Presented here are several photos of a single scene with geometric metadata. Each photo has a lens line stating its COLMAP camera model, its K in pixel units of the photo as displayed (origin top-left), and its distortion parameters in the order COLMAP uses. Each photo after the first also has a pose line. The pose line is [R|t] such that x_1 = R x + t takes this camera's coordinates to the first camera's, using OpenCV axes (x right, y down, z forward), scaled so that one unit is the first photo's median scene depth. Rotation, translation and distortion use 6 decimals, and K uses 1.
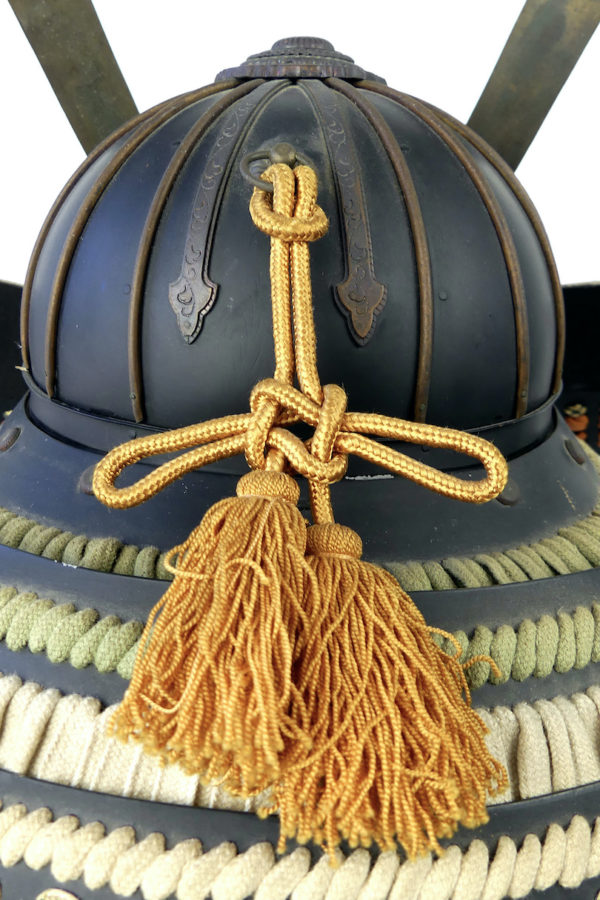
lens RADIAL K [[796.8, 0, 300.0], [0, 796.8, 450.0], [0, 0, 1]] dist [-0.003160, -0.002519]
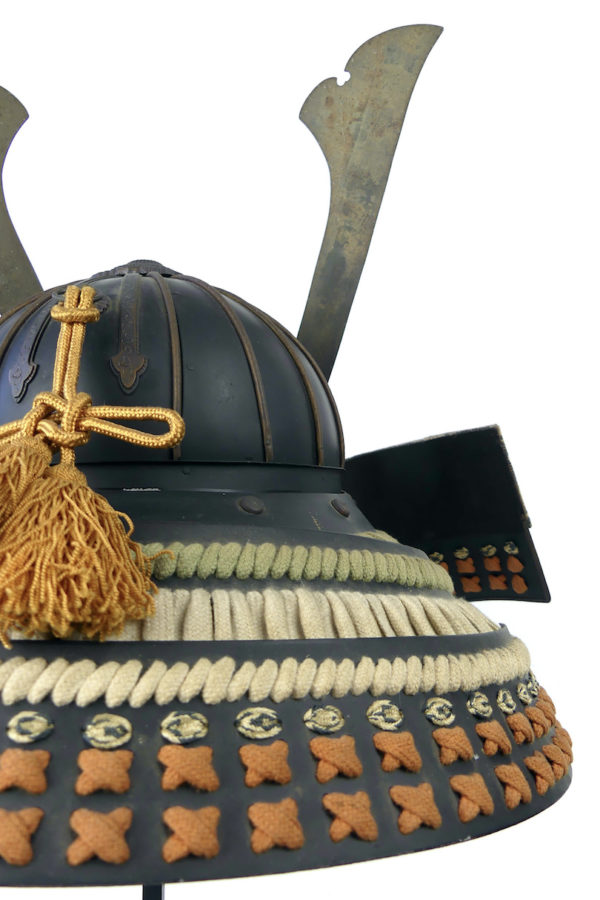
lens RADIAL K [[746.0, 0, 300.0], [0, 746.0, 450.0], [0, 0, 1]] dist [-0.003578, -0.002024]
pose [[0.996639, -0.063908, -0.051243, 0.505798], [0.037239, 0.910662, -0.411471, 0.602363], [0.072961, 0.408180, 0.909981, -0.221845]]
